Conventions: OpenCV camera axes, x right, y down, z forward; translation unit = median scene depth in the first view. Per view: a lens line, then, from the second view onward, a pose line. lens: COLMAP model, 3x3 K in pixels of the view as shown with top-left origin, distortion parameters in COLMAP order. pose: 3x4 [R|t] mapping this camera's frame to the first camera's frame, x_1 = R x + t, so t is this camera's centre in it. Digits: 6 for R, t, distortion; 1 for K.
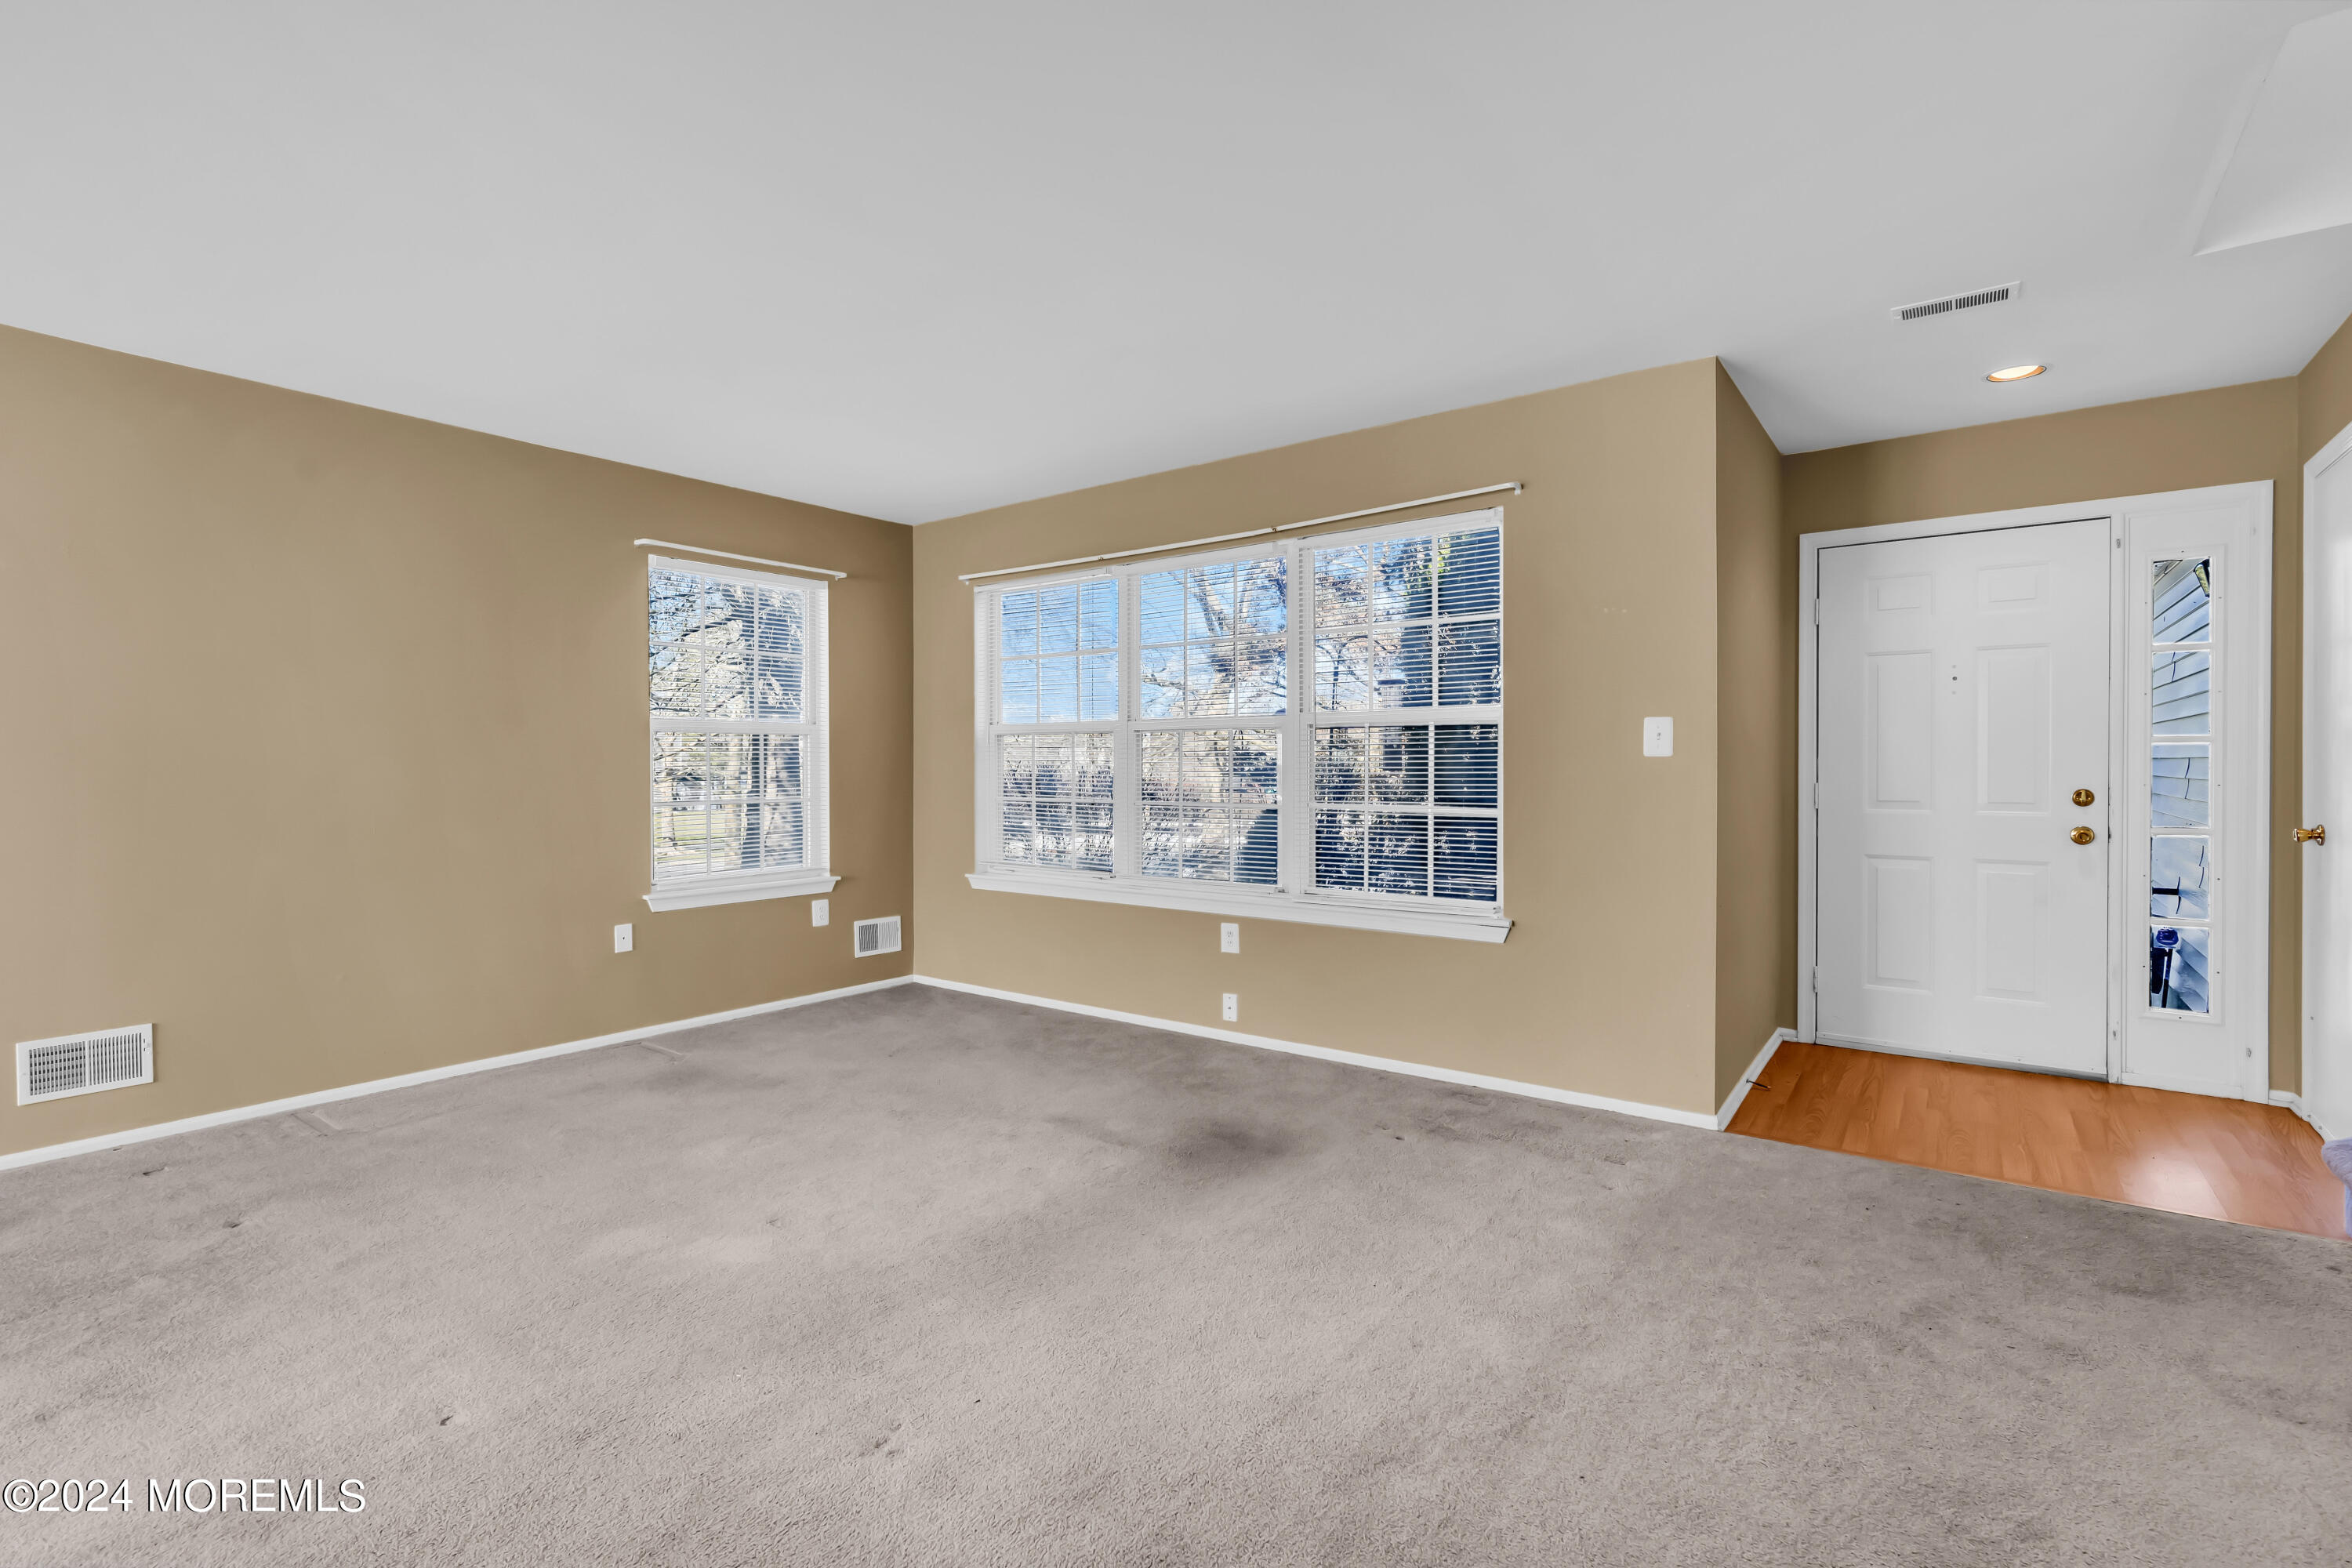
lens RADIAL K [[1061.7, 0, 1178.7], [0, 1061.7, 770.8], [0, 0, 1]] dist [-0.013769, -0.001087]
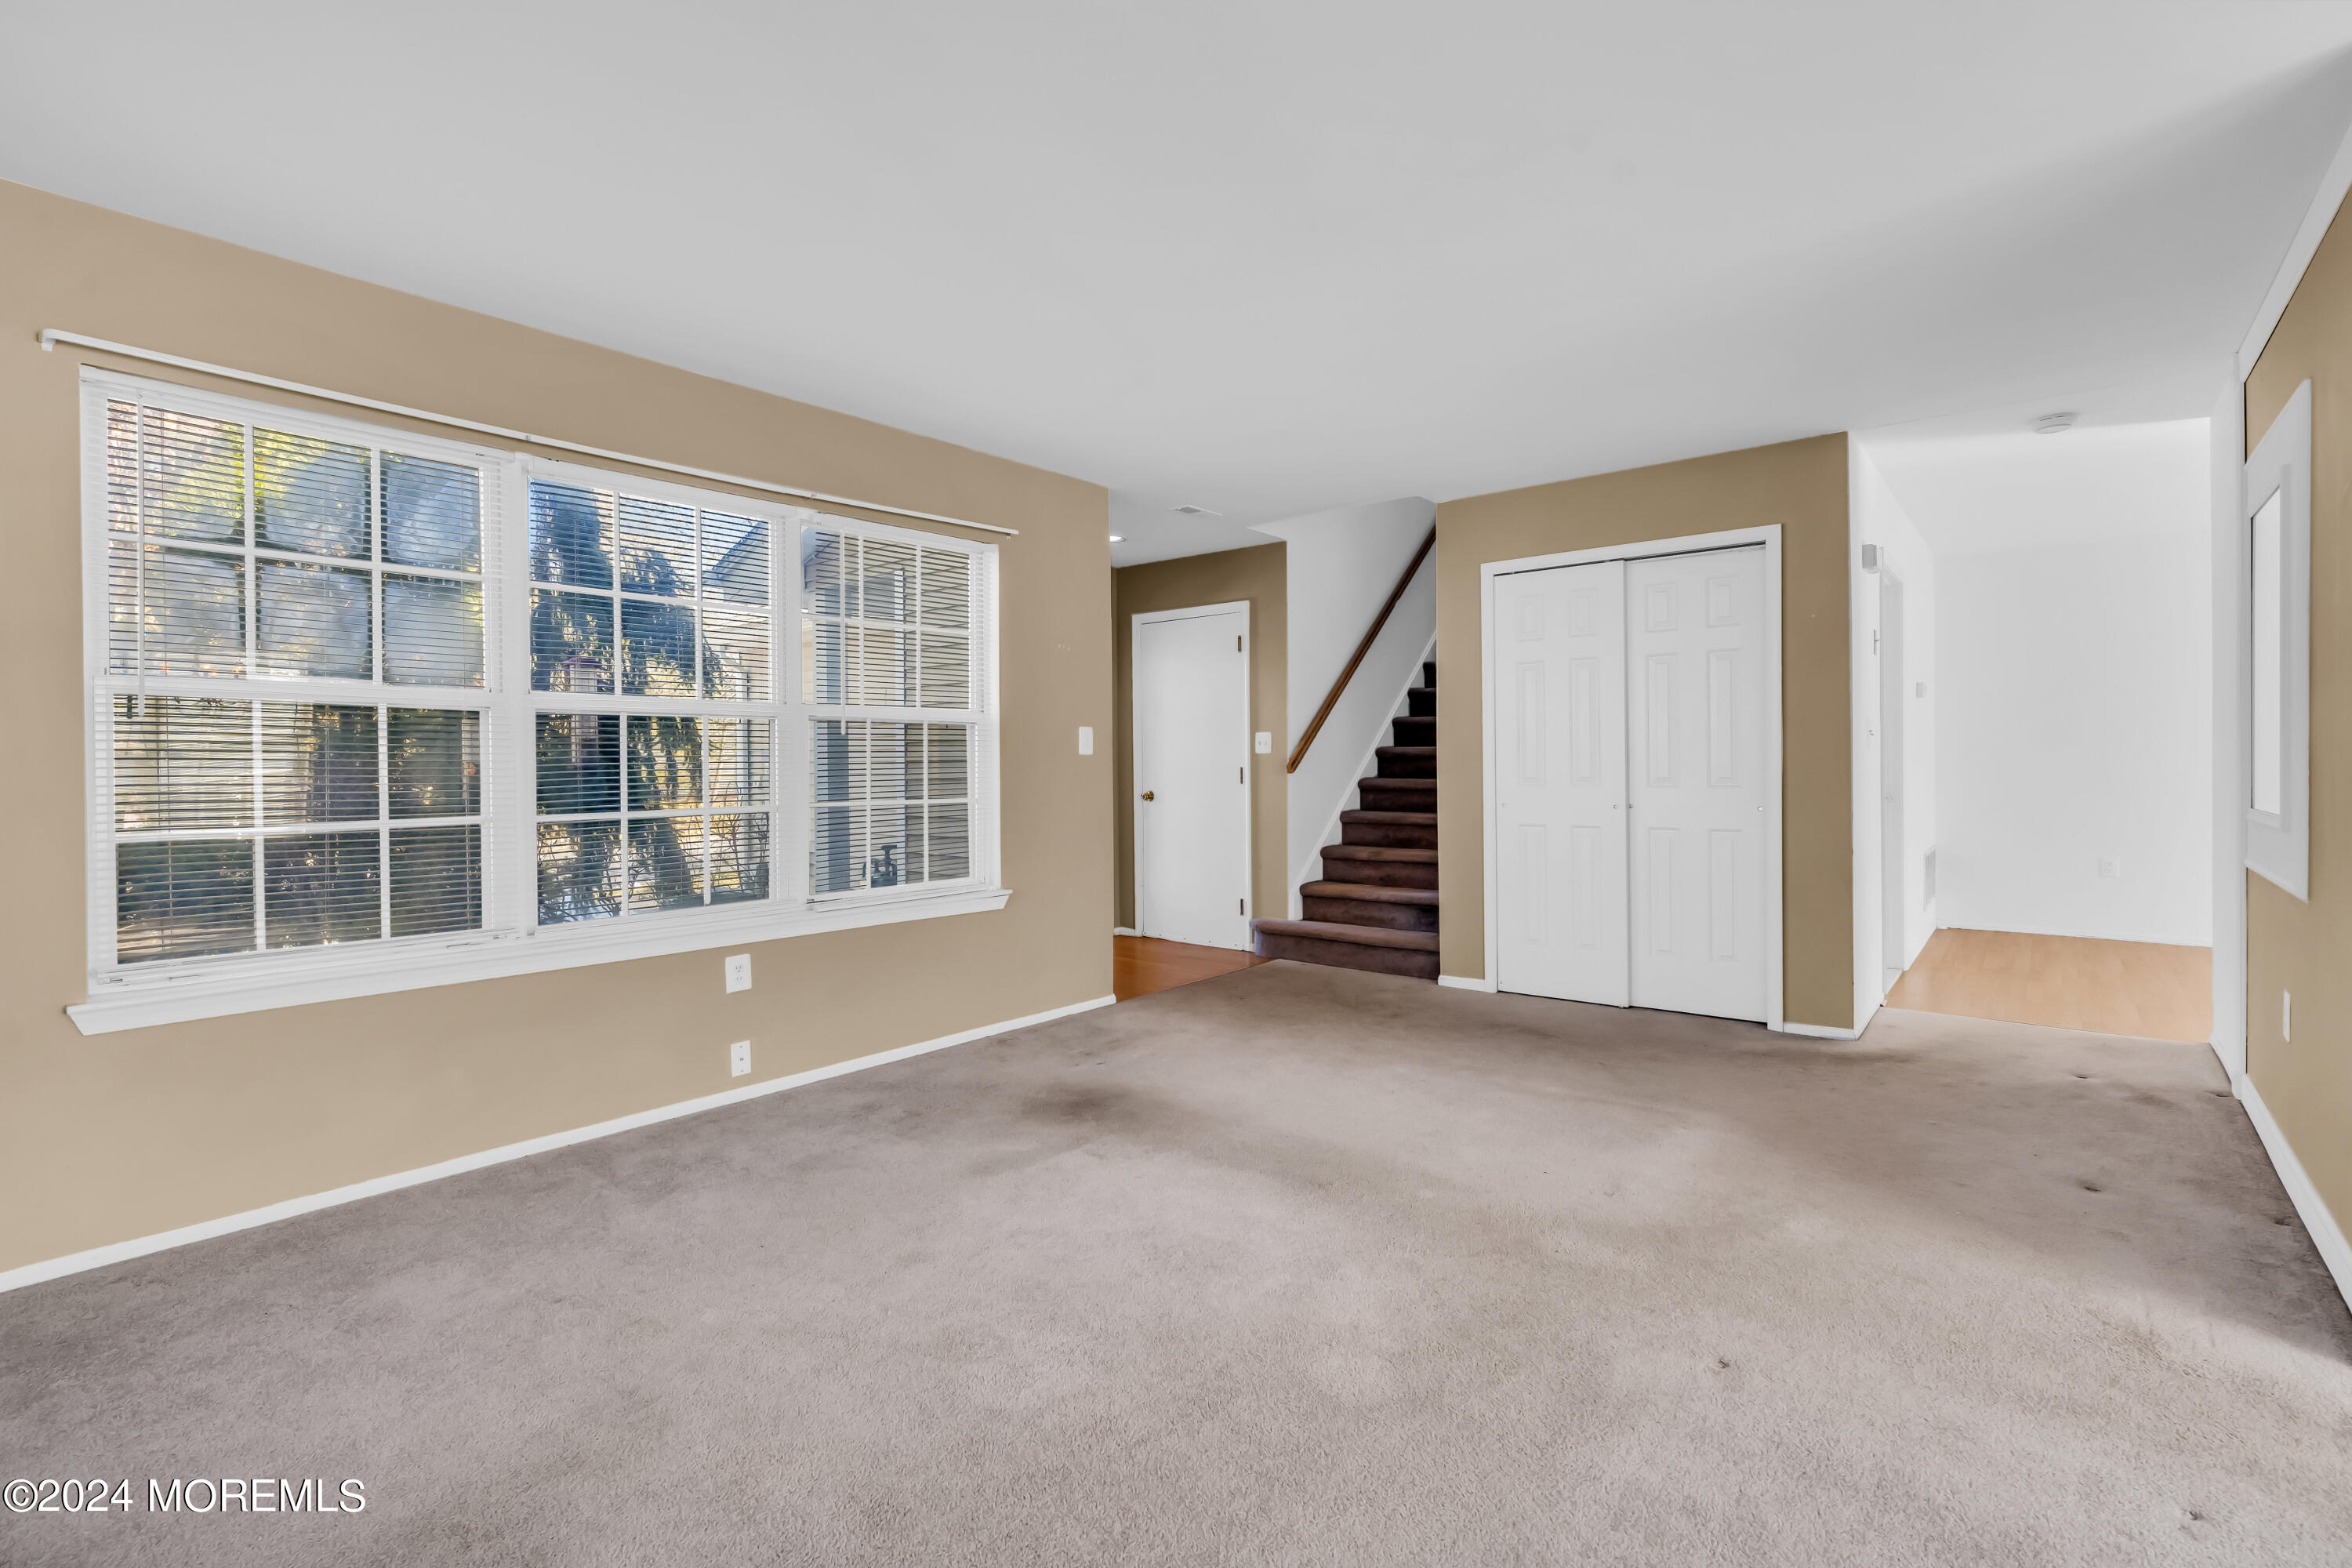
lens RADIAL K [[1061.7, 0, 1178.7], [0, 1061.7, 770.8], [0, 0, 1]] dist [-0.013769, -0.001087]
pose [[0.058762, -0.006379, 0.998252, -0.746249], [0.019169, 0.999802, 0.005260, 0.005183], [-0.998088, 0.018826, 0.058873, 0.620601]]
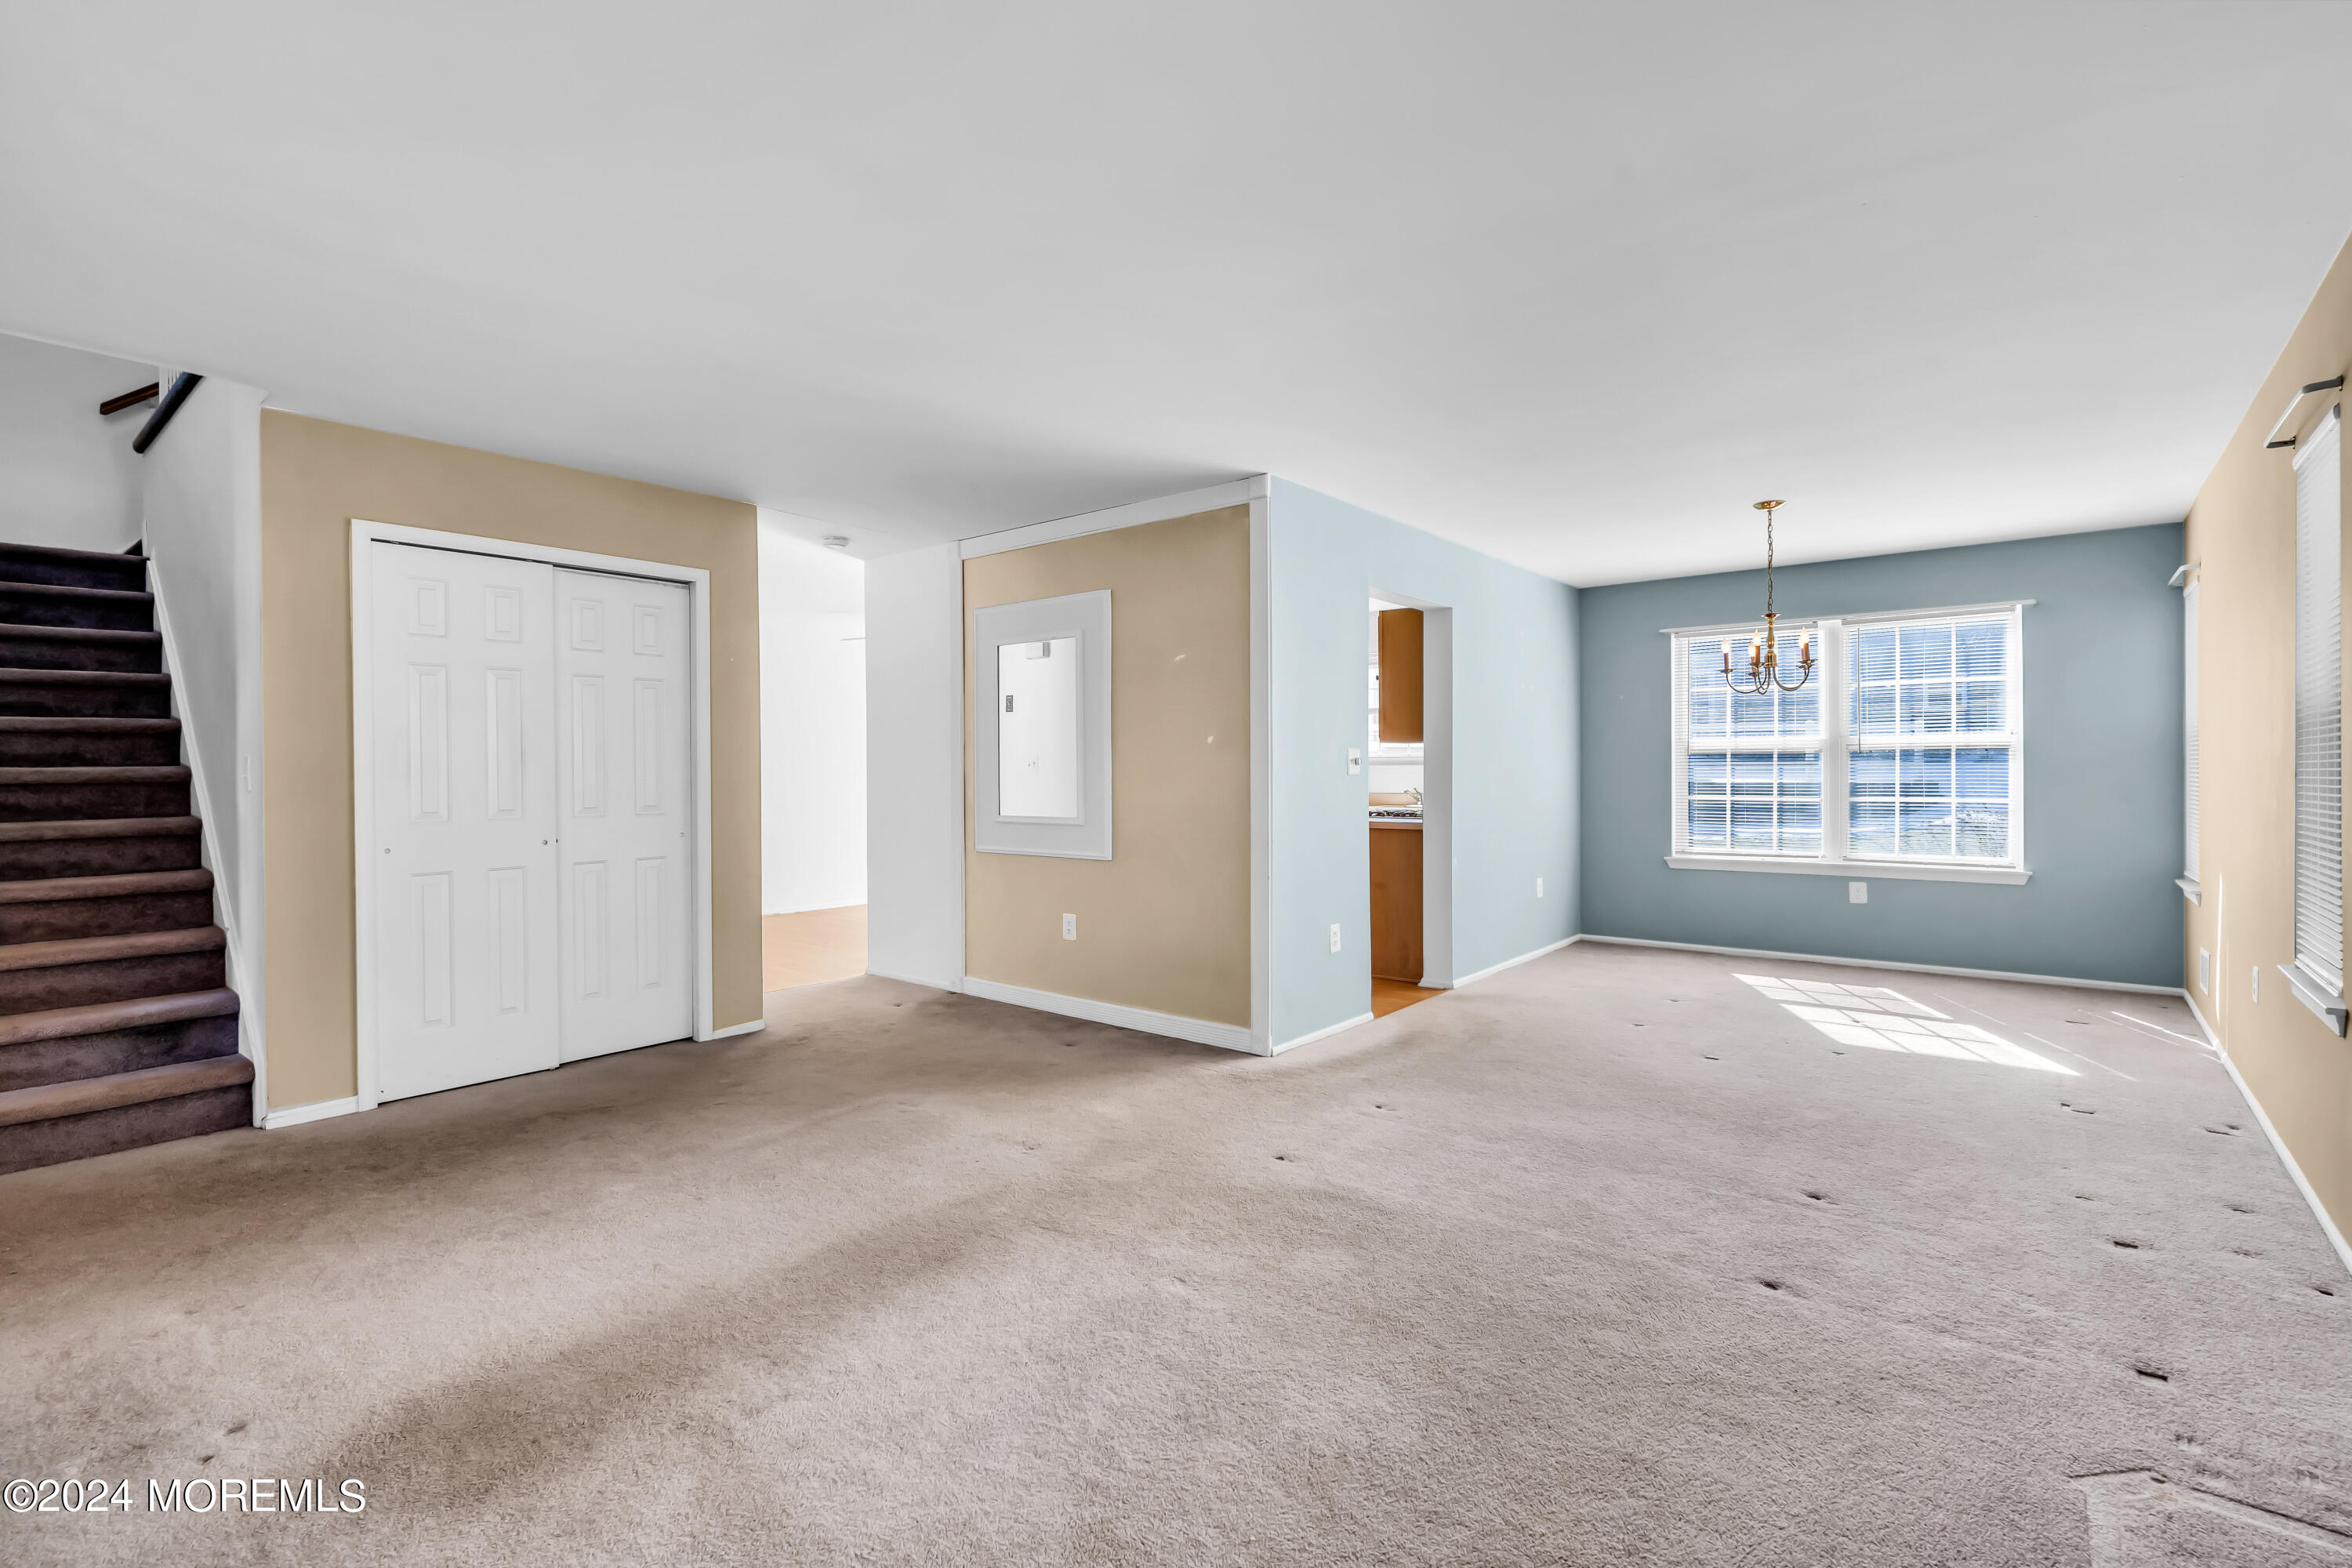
lens RADIAL K [[1061.7, 0, 1178.7], [0, 1061.7, 770.8], [0, 0, 1]] dist [-0.013769, -0.001087]
pose [[-0.999025, 0.004417, 0.043927, -0.254836], [0.004945, 0.999917, 0.011936, -0.016642], [-0.043871, 0.012142, -0.998963, 1.157814]]
